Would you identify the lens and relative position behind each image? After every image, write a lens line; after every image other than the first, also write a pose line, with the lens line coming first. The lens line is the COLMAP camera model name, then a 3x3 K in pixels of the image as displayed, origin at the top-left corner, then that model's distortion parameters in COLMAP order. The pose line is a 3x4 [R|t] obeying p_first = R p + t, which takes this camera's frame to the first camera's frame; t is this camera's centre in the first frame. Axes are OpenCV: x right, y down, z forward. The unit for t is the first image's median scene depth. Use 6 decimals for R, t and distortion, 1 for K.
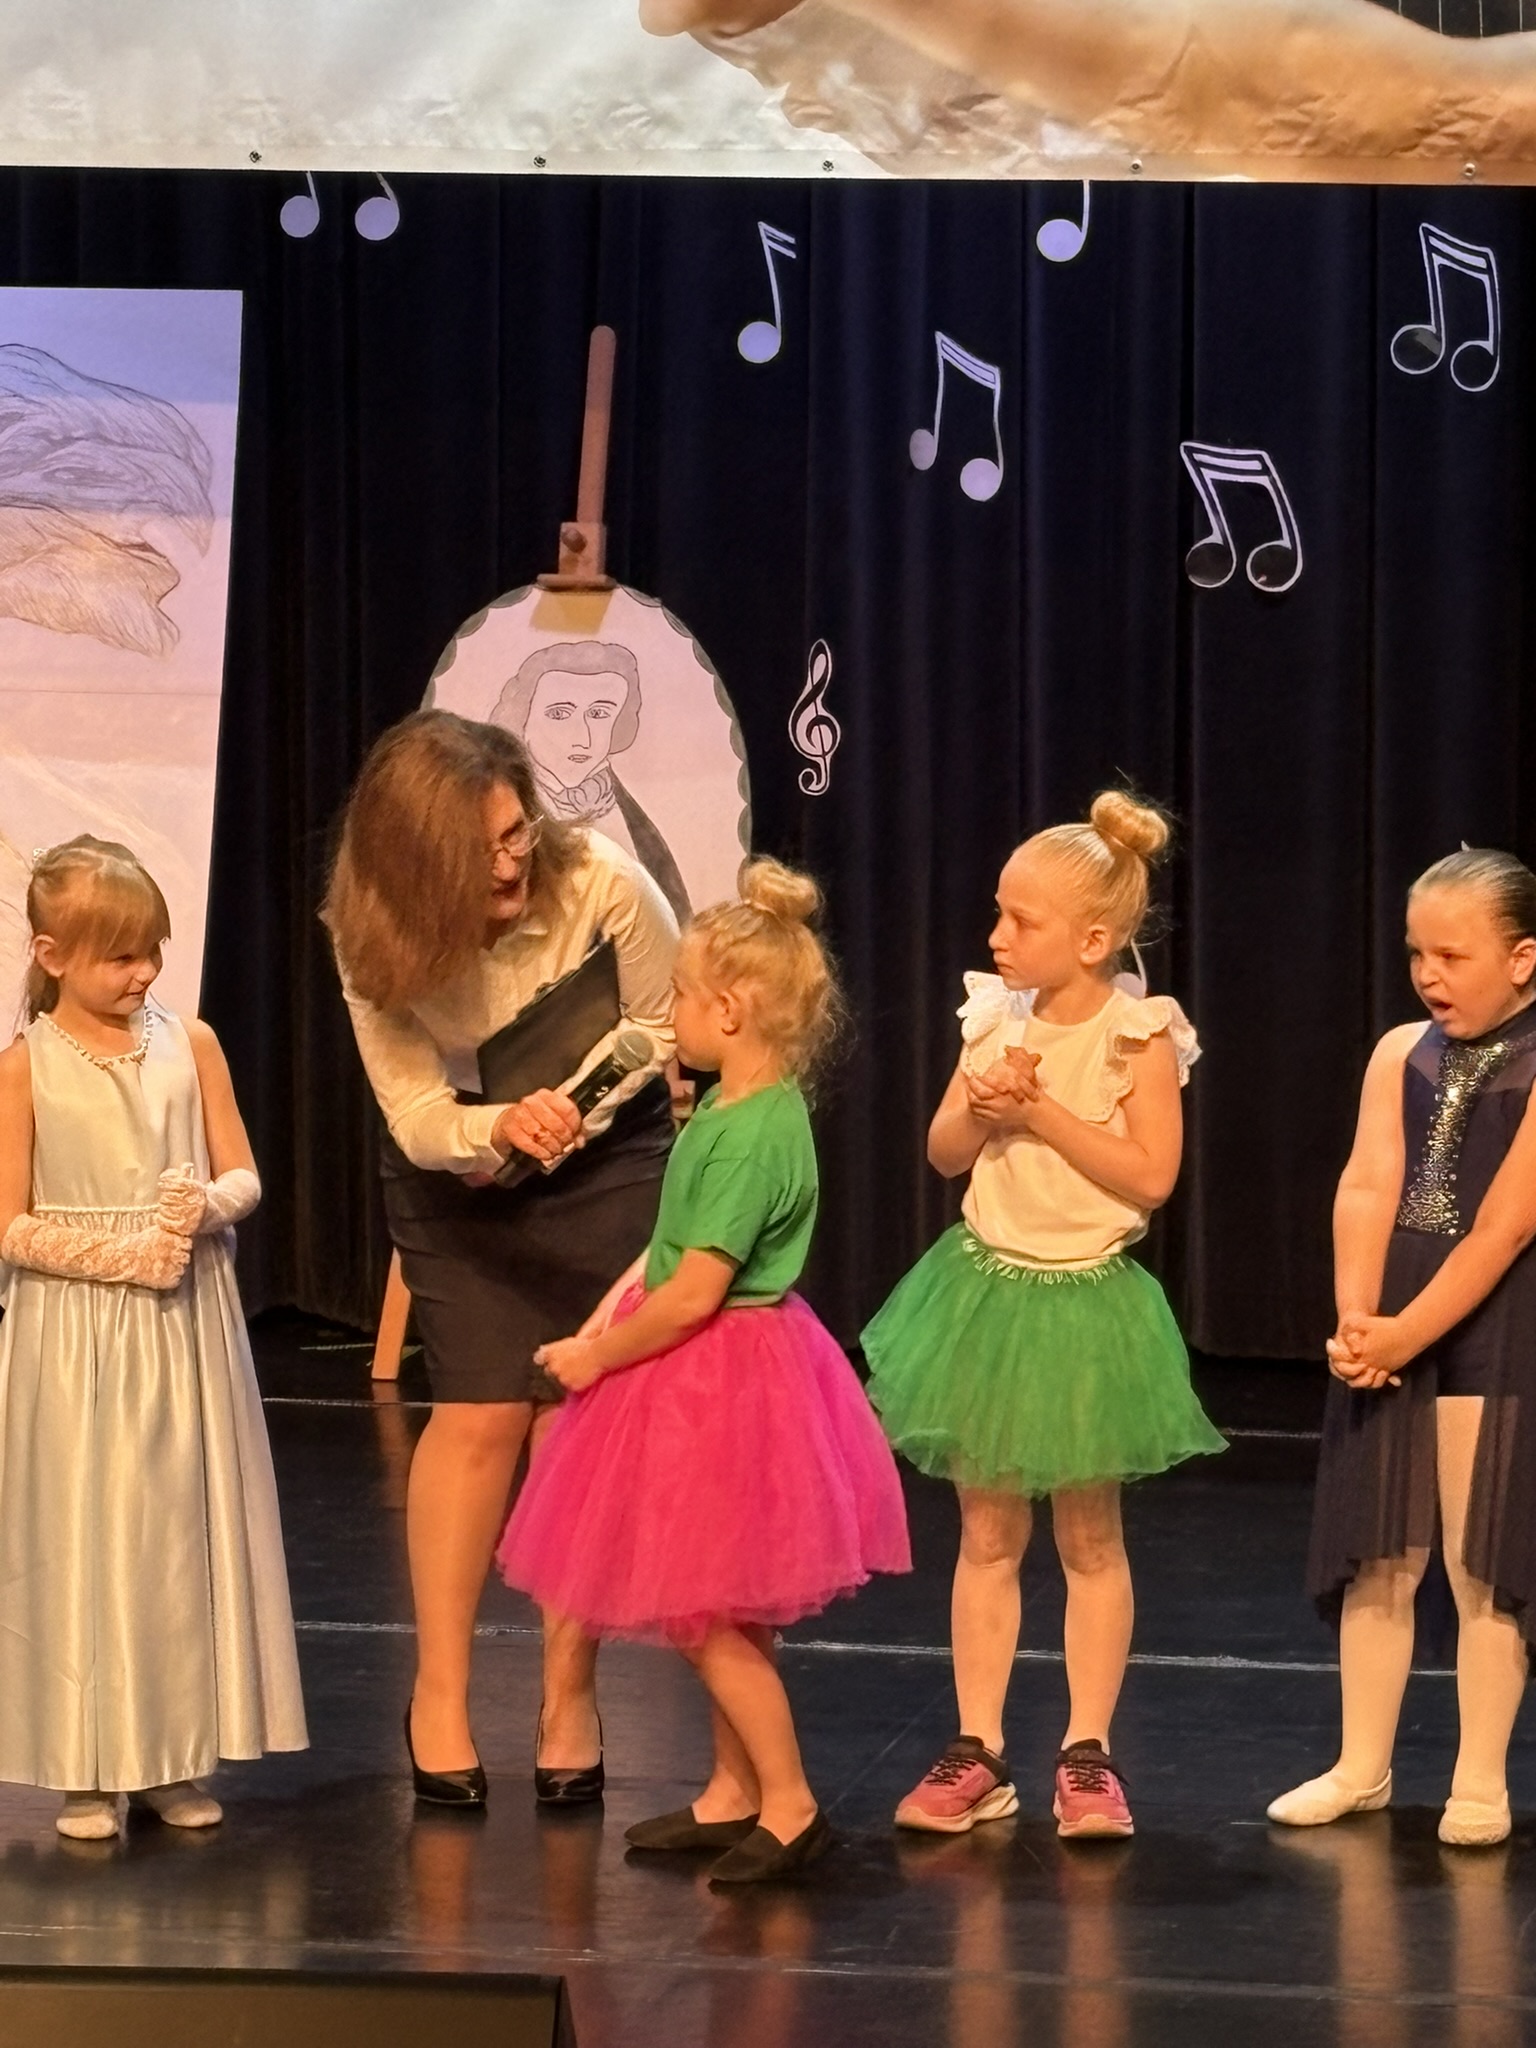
lens RADIAL K [[8733.2, 0, 768.0], [0, 8733.2, 1024.0], [0, 0, 1]] dist [0.455612, 0.273995]
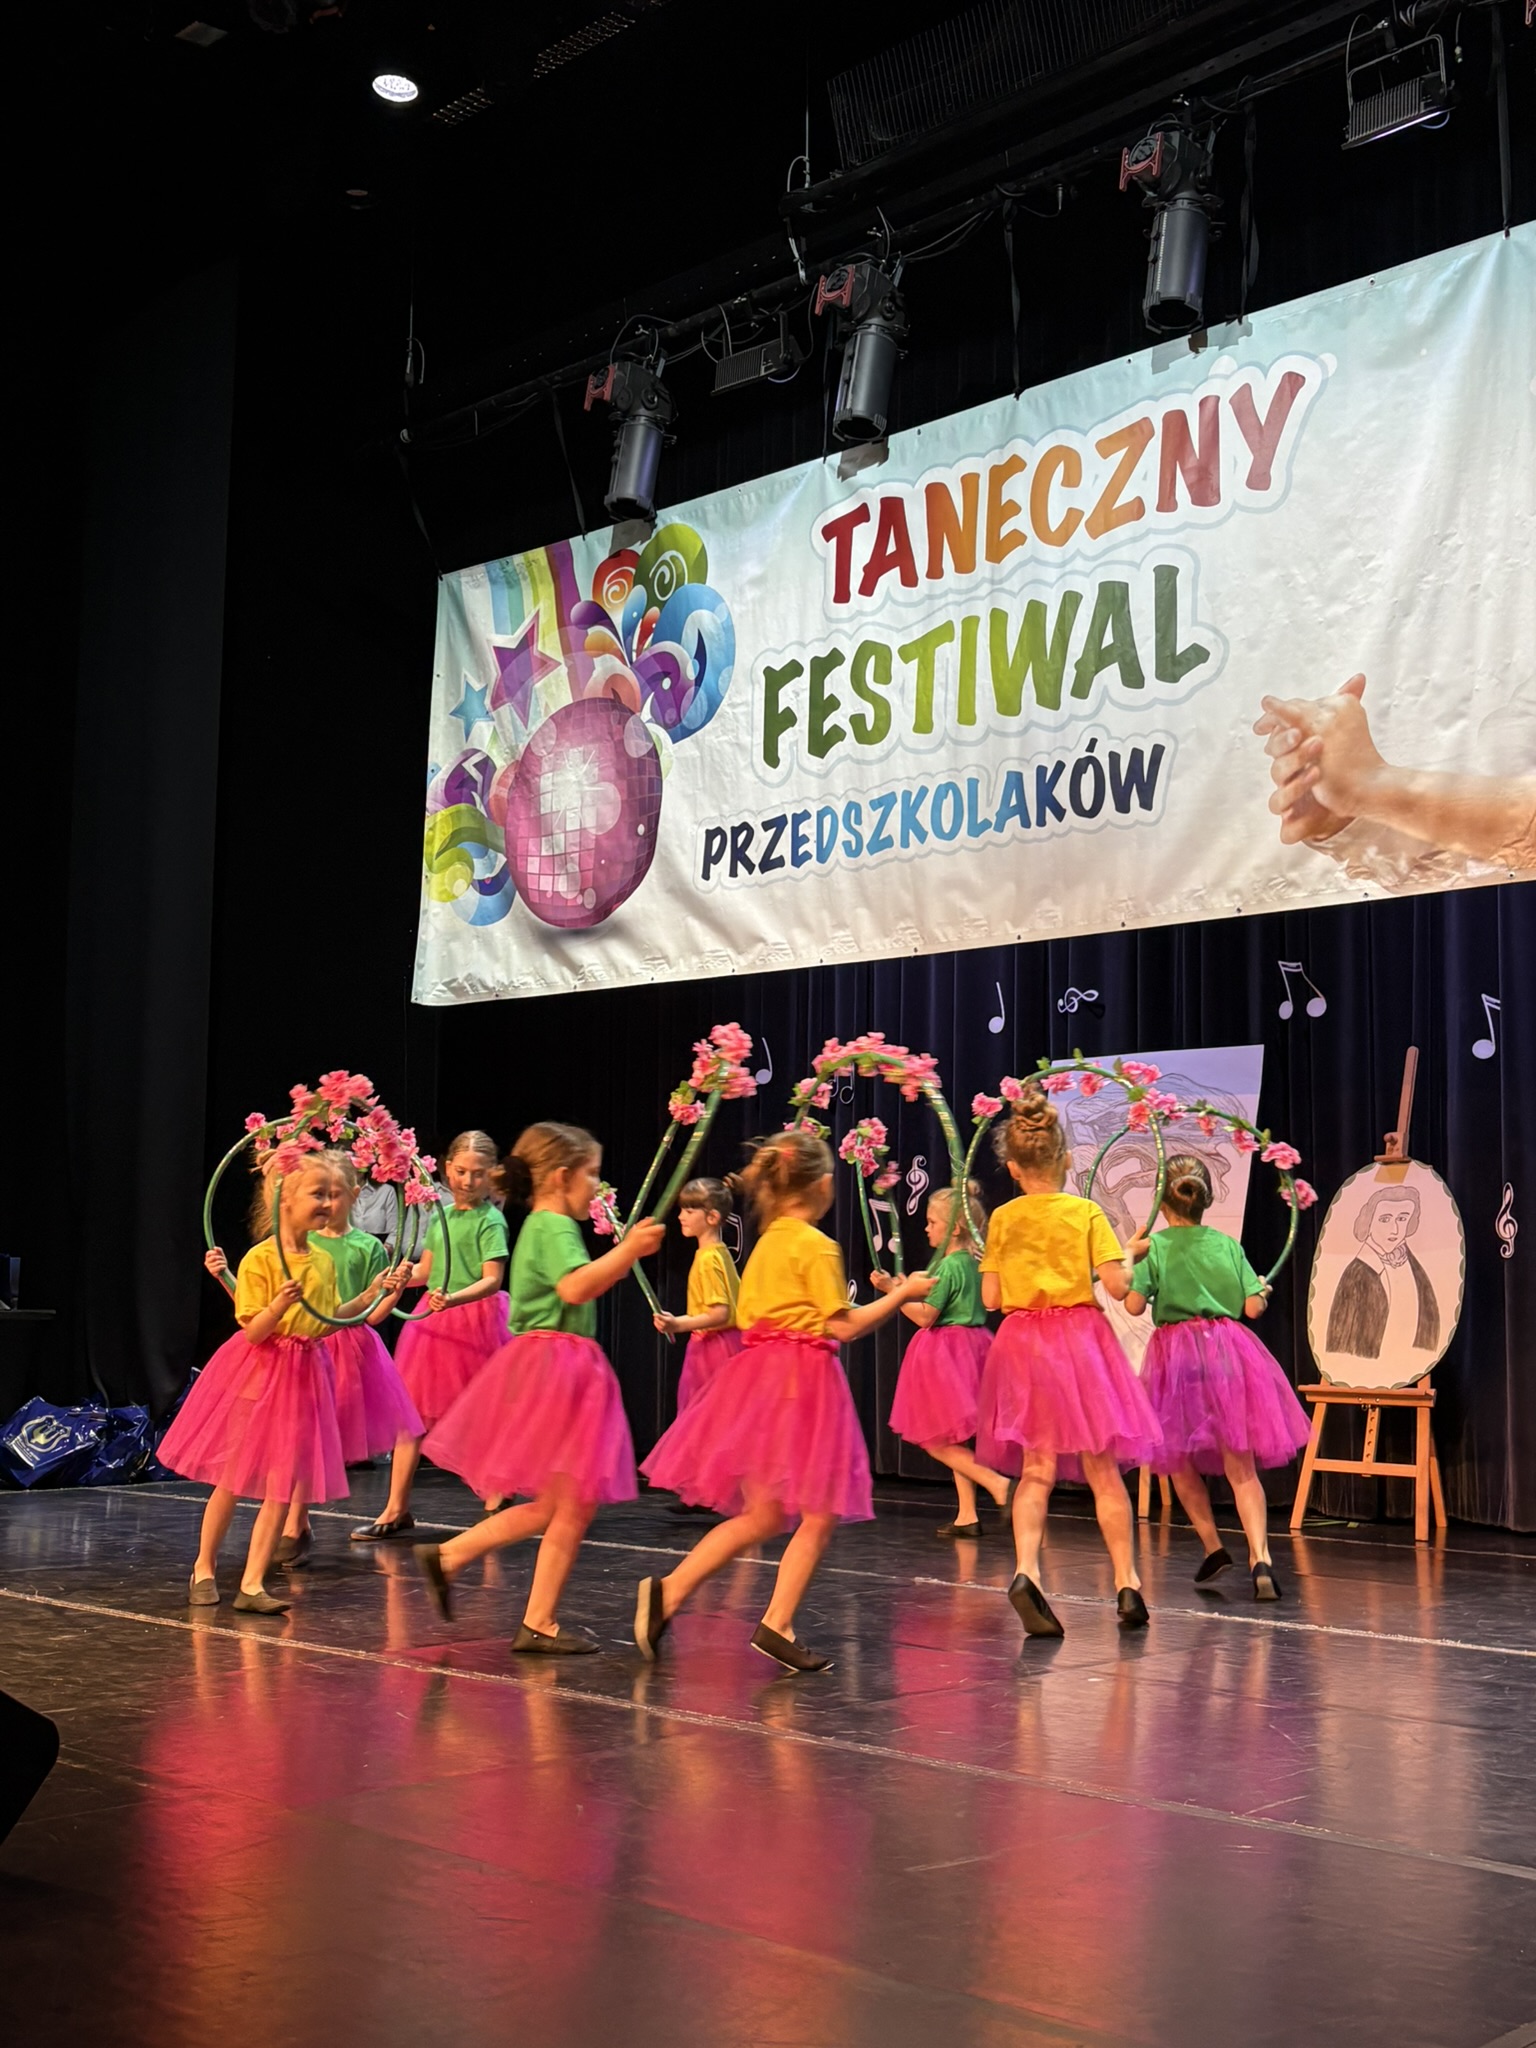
lens RADIAL K [[2330.8, 0, 738.1], [0, 2330.8, 1019.2], [0, 0, 1]] dist [0.207967, -0.674124]
pose [[0.846383, -0.059144, -0.529281, 0.170688], [-0.060914, 0.976542, -0.206532, 0.051841], [0.529080, 0.207046, 0.822925, 0.477124]]
